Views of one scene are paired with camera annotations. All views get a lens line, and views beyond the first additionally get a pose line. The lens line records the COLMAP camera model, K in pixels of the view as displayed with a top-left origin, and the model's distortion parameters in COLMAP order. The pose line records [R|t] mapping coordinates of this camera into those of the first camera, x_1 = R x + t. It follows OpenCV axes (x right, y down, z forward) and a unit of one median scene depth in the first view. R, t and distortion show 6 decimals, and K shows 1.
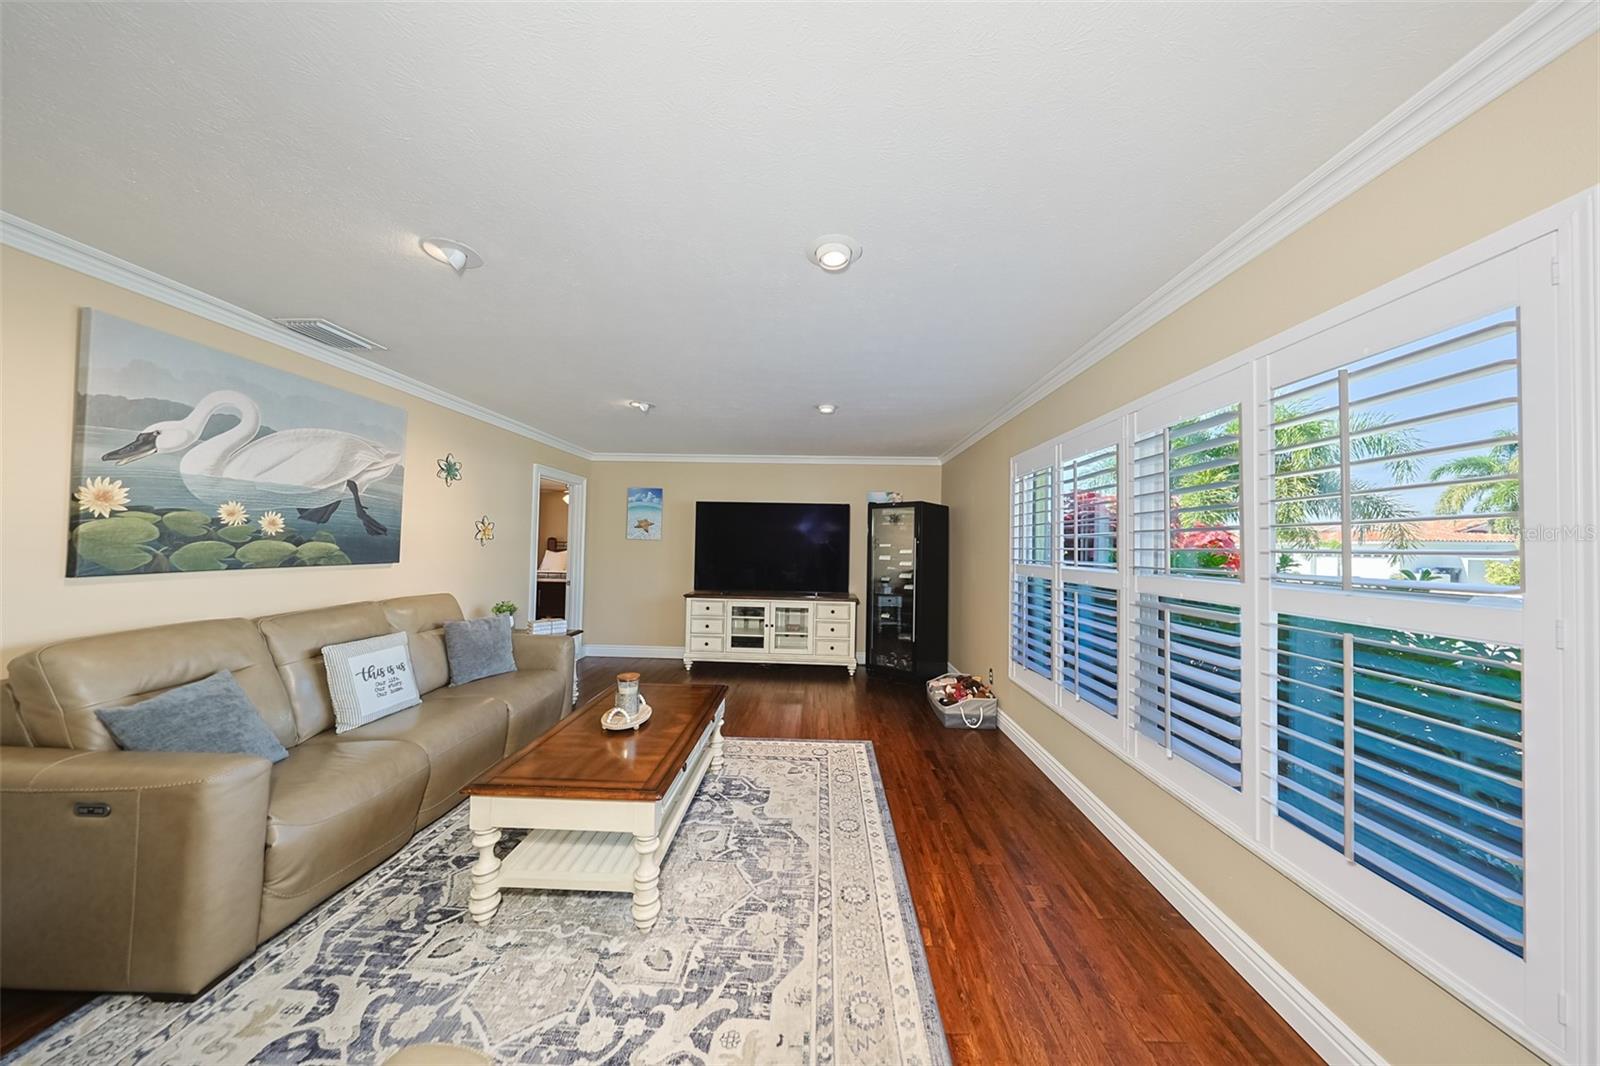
lens RADIAL K [[486.4, 0, 801.5], [0, 486.4, 535.5], [0, 0, 1]] dist [-0.002537, -0.000044]
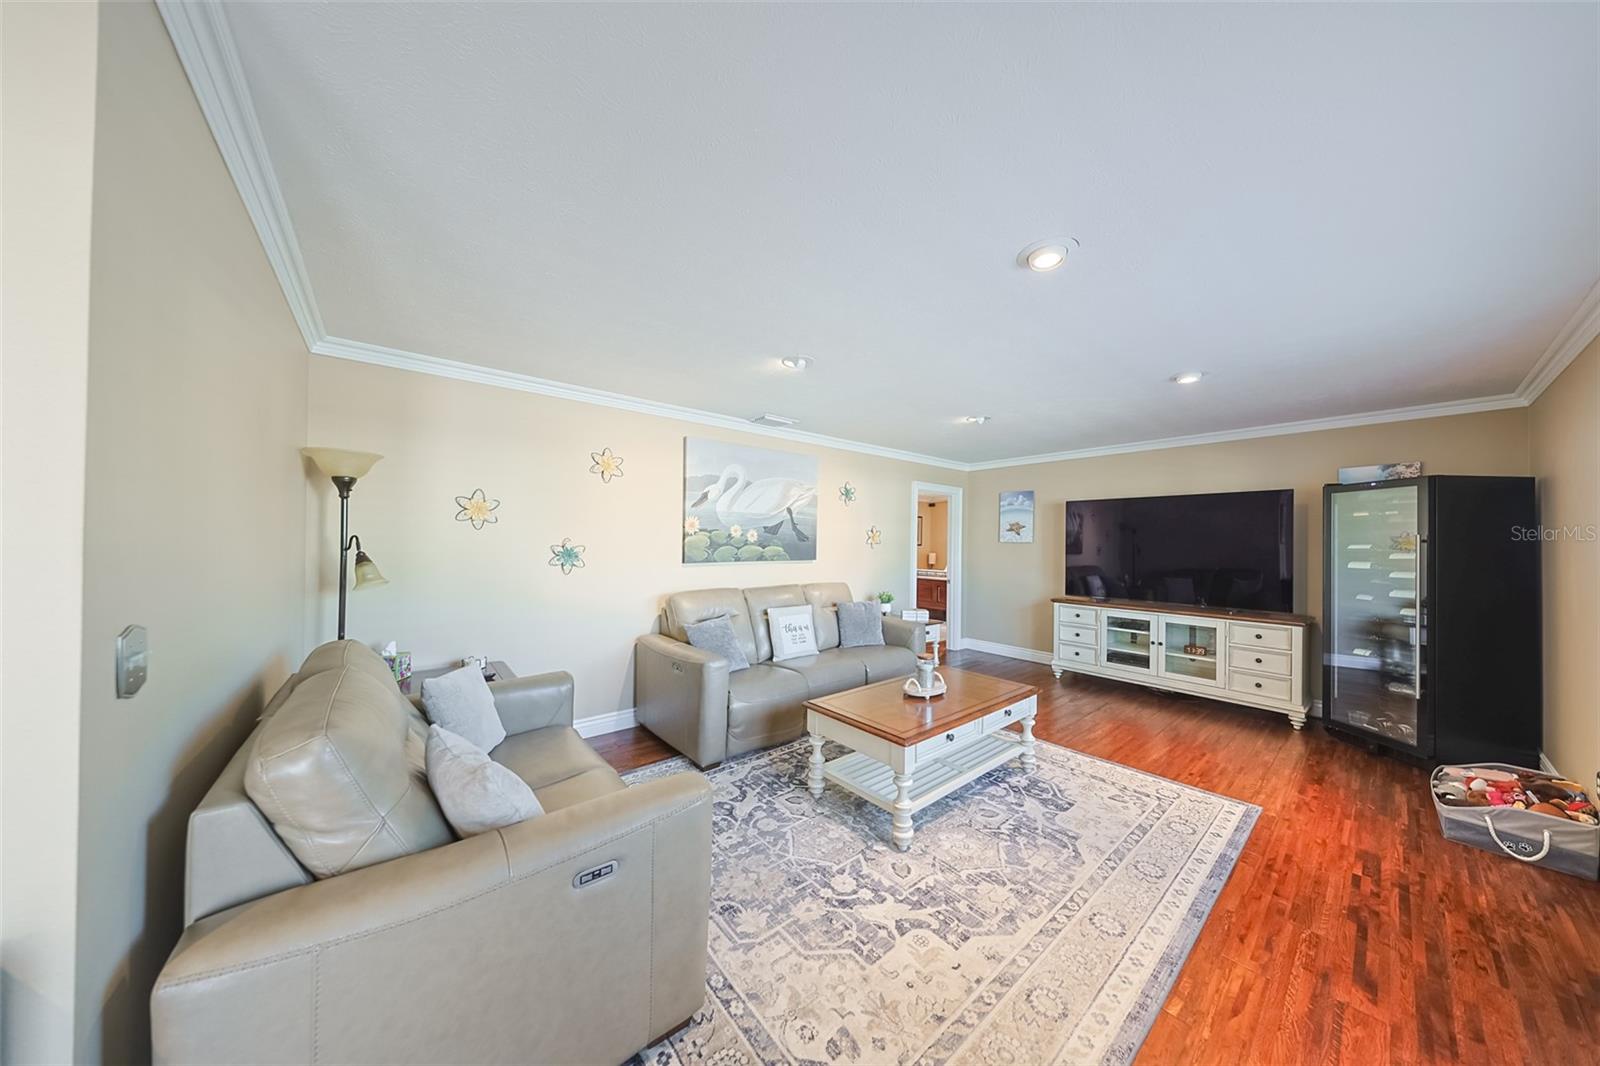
lens RADIAL K [[486.4, 0, 795.8], [0, 486.4, 534.2], [0, 0, 1]] dist [-0.002537, -0.000044]
pose [[0.659661, -0.028987, -0.751004, 0.358997], [0.018998, 0.999580, -0.021895, 0.011735], [0.751324, 0.000176, 0.659934, -0.035936]]
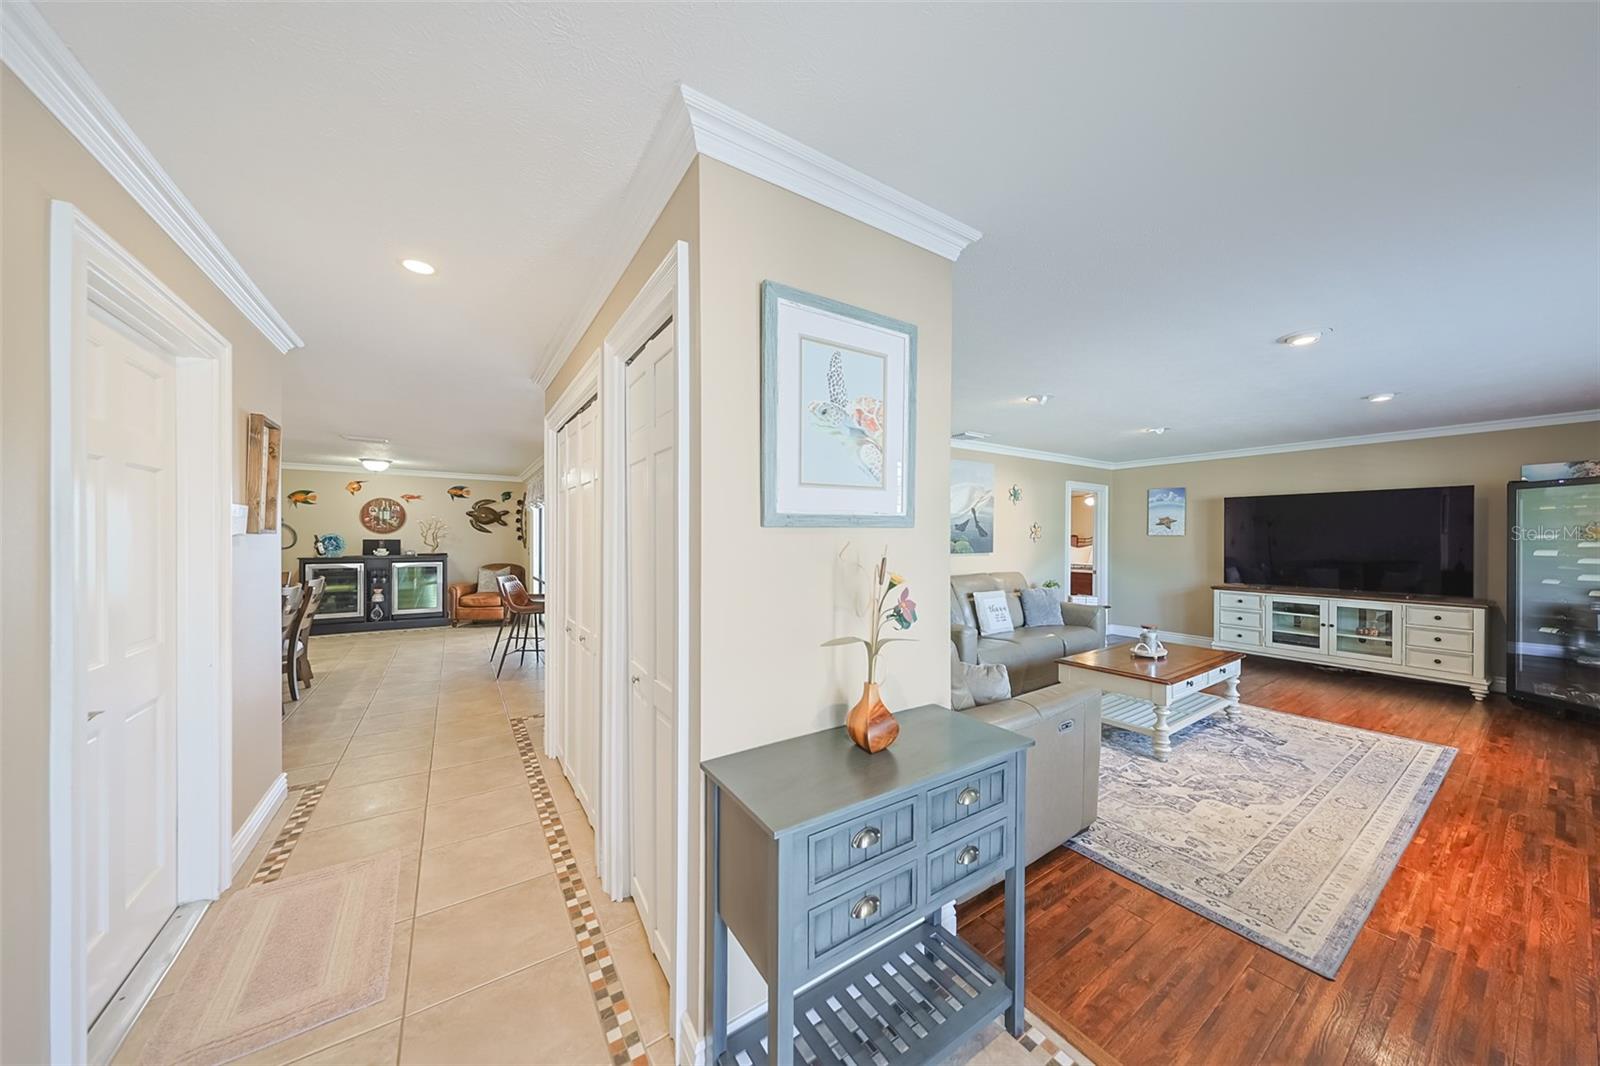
lens RADIAL K [[486.4, 0, 801.9], [0, 486.4, 533.8], [0, 0, 1]] dist [-0.002537, -0.000044]
pose [[0.564528, -0.028742, -0.824913, 0.310139], [0.027967, 0.999486, -0.015685, -0.003994], [0.824940, -0.014216, 0.565042, -0.785634]]
